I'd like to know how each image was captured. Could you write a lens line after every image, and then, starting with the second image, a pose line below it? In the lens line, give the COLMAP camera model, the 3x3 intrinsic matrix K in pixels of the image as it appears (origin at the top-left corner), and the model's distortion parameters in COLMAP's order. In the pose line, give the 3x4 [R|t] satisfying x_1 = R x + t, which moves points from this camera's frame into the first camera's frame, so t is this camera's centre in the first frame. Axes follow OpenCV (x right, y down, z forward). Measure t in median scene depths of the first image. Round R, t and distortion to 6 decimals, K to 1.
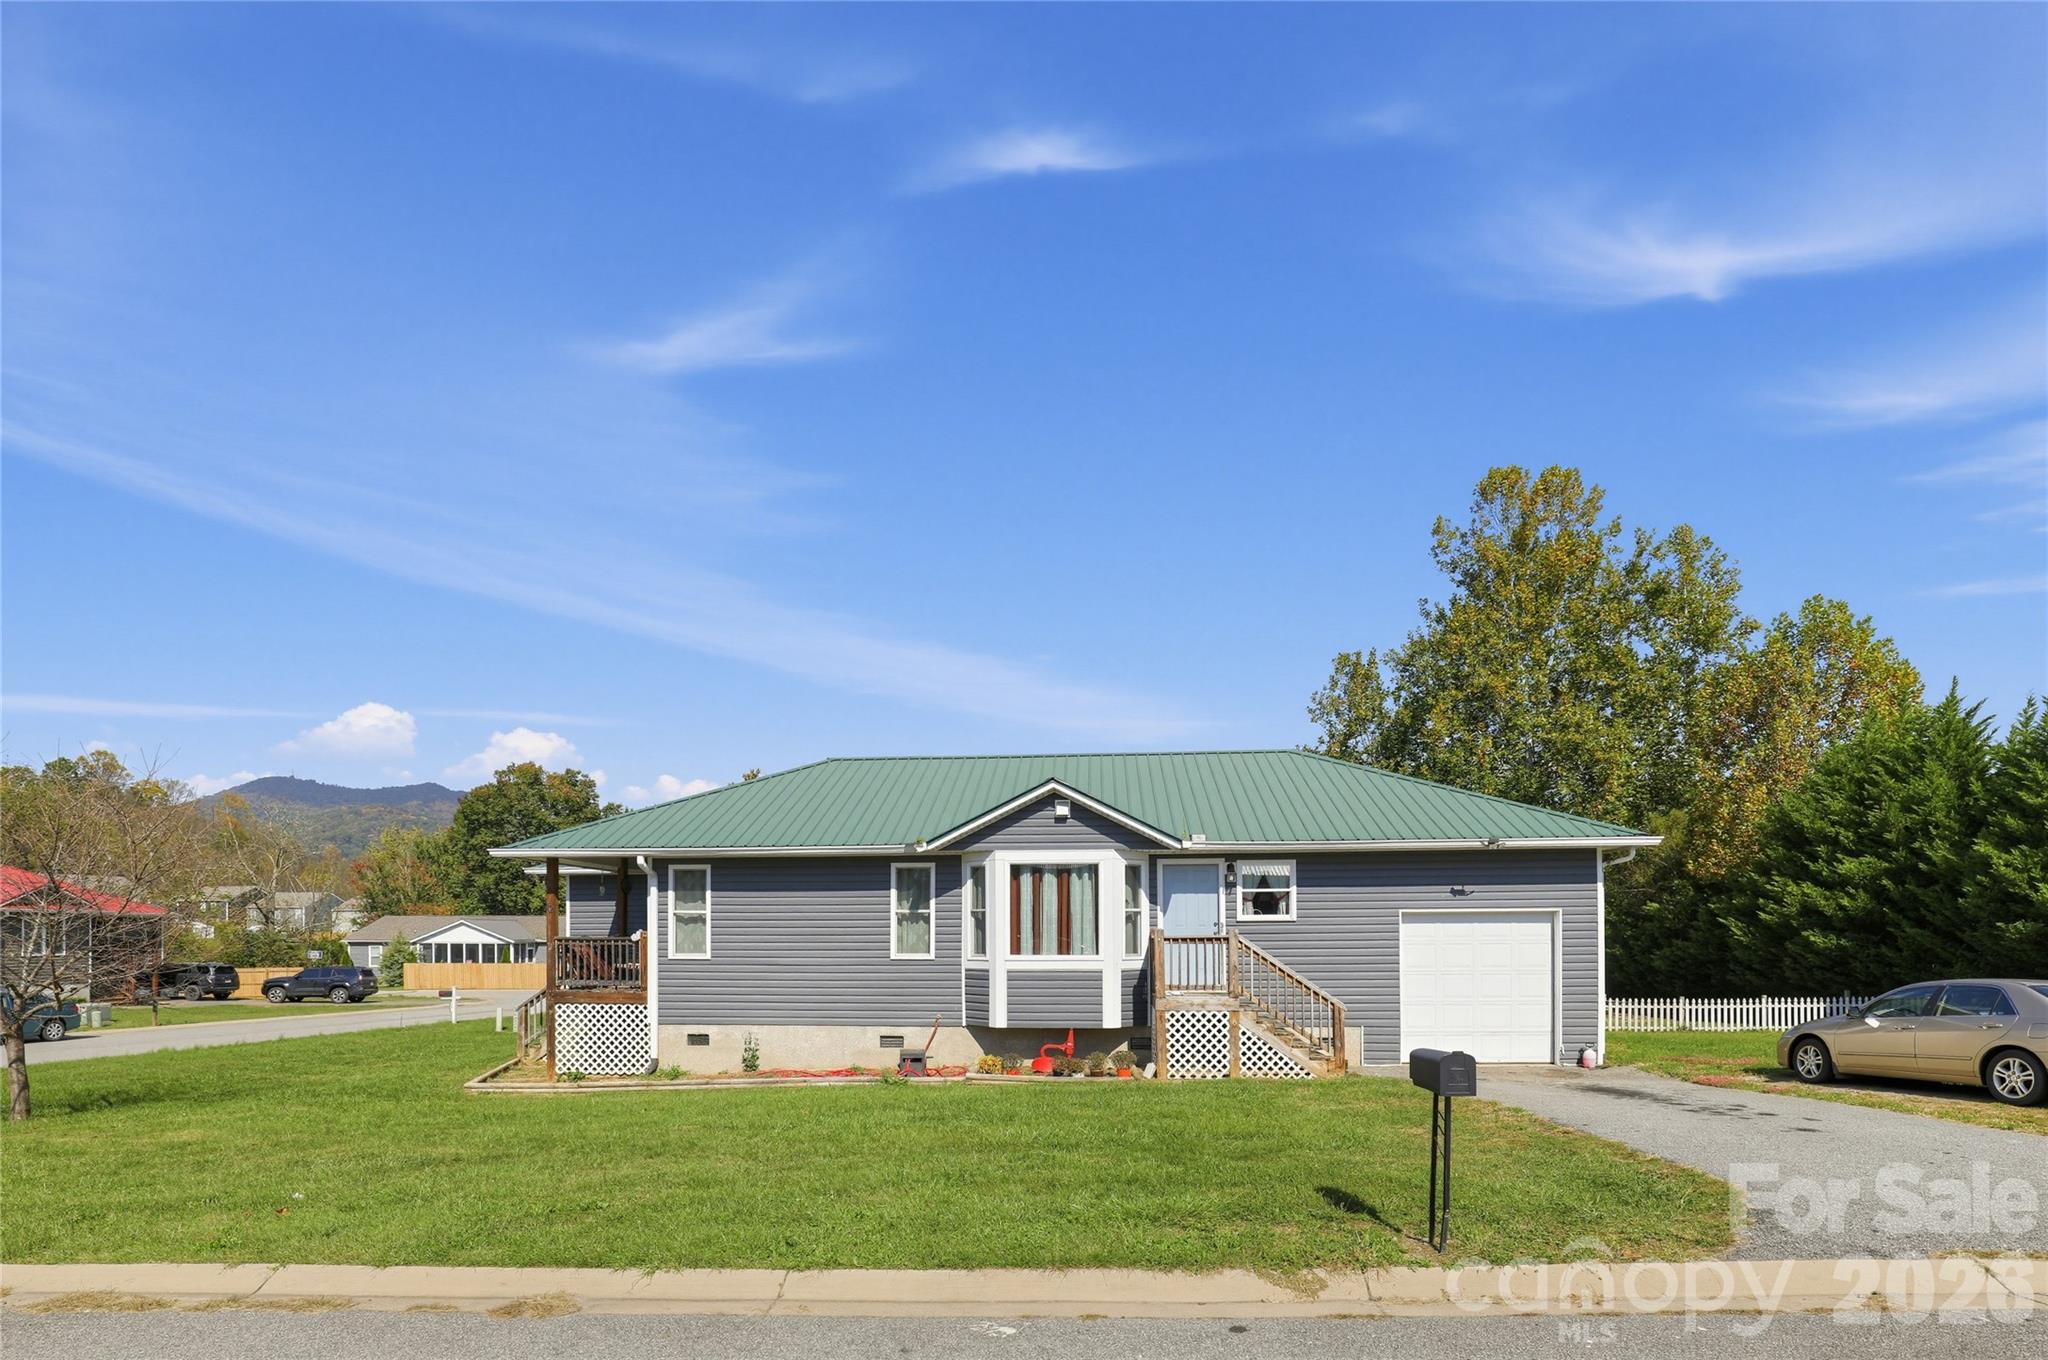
lens RADIAL K [[1024.0, 0, 1024.0], [0, 1024.0, 852.6], [0, 0, 1]] dist [-0.019604, 0.000387]
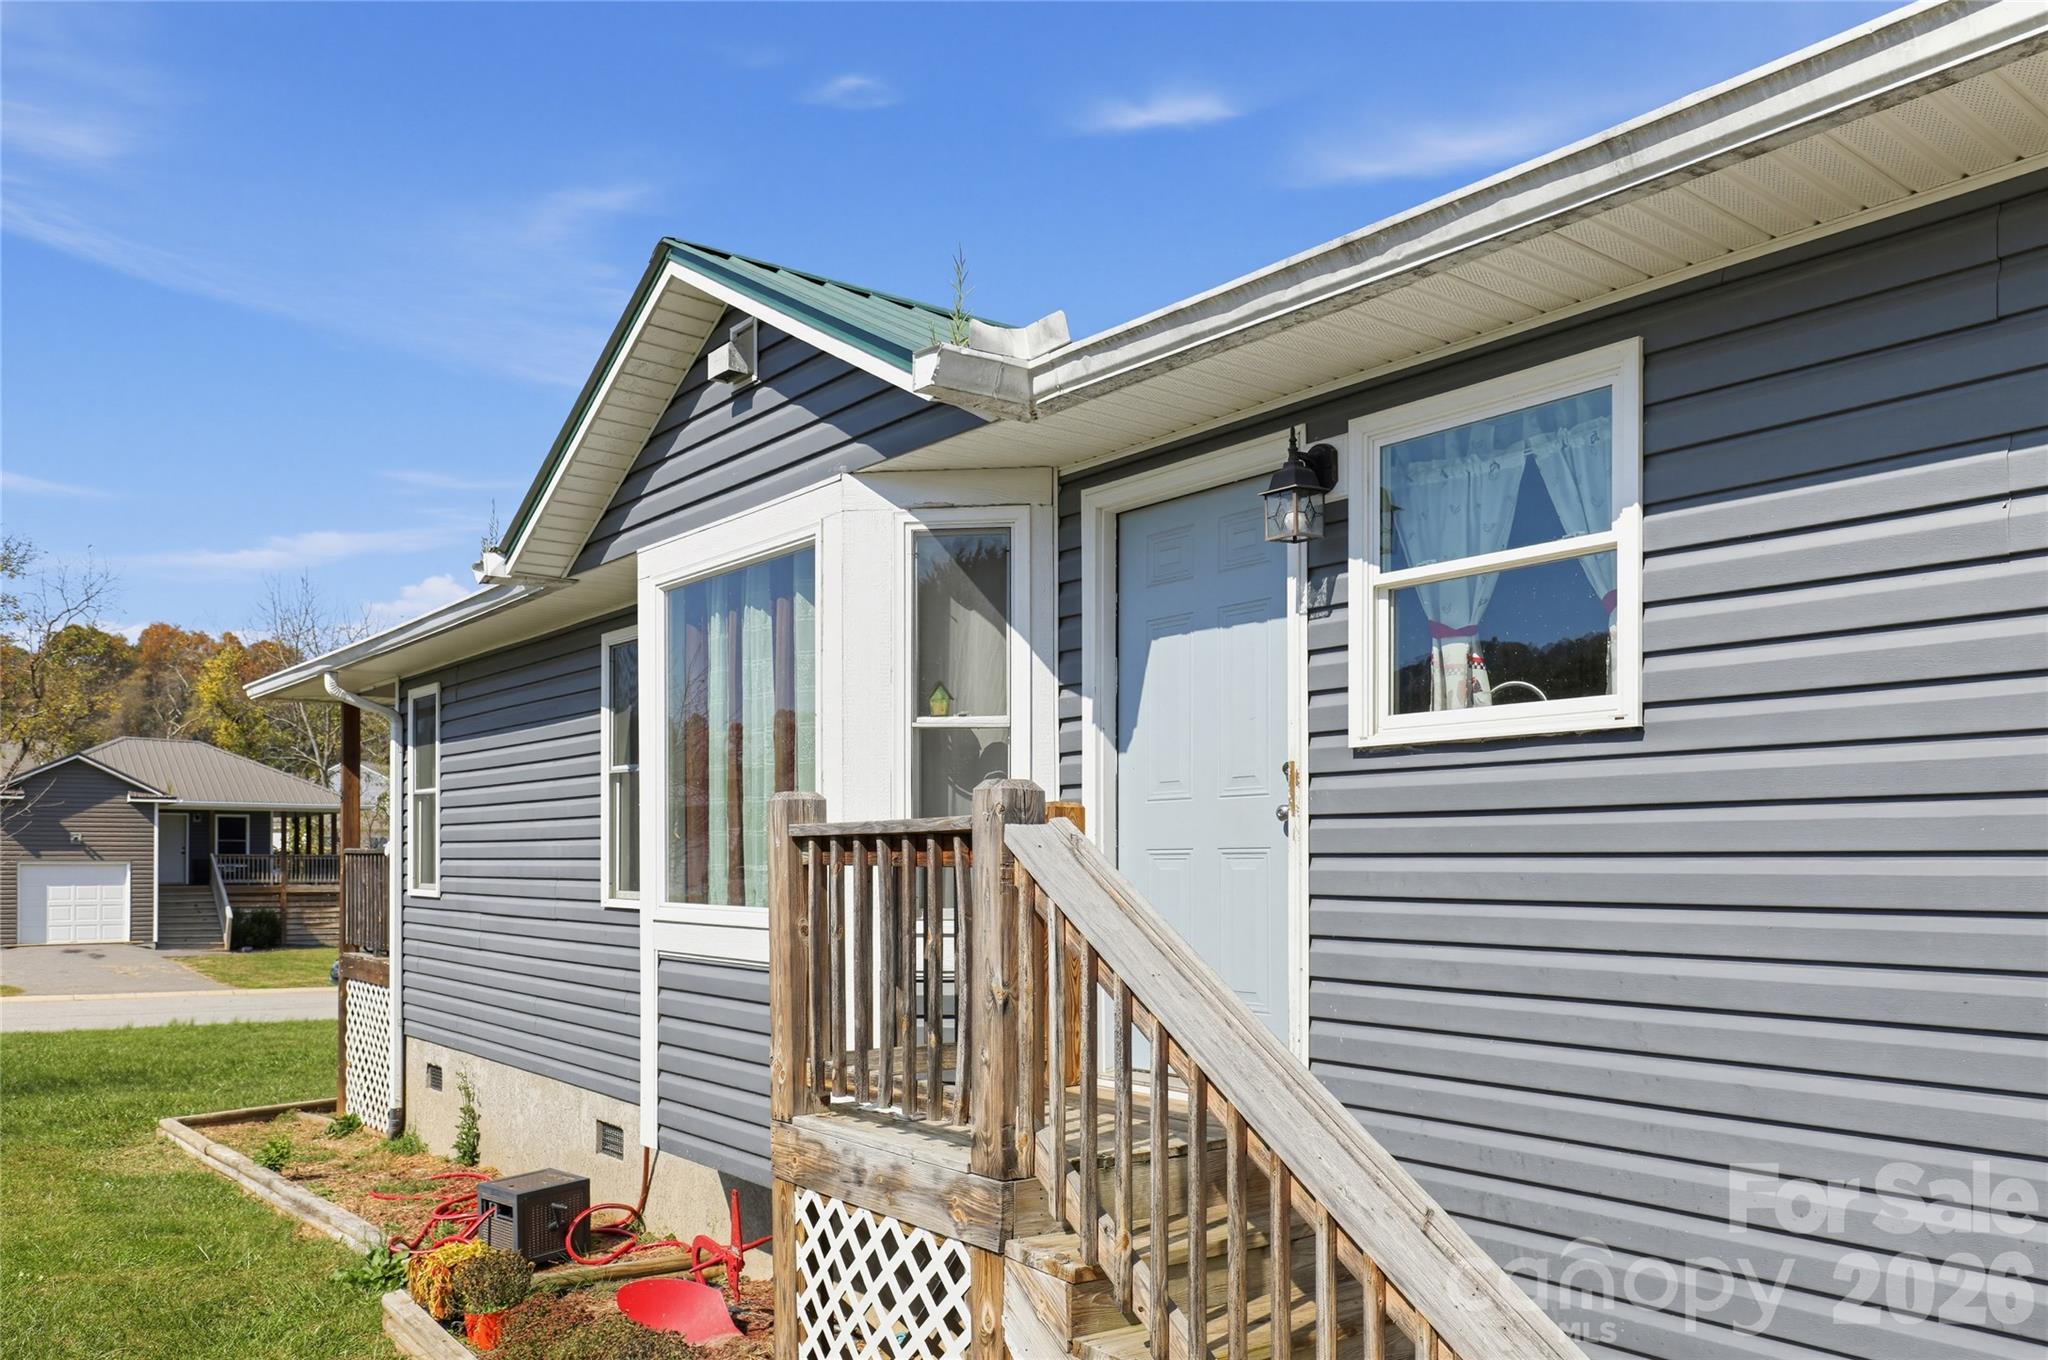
lens RADIAL K [[1563.3, 0, 1035.9], [0, 1563.3, 814.4], [0, 0, 1]] dist [-0.003514, -0.000710]
pose [[0.686011, -0.017171, -0.727388, 0.373830], [0.048996, 0.998542, 0.022637, 0.069349], [0.725940, -0.051168, 0.685852, 0.761900]]
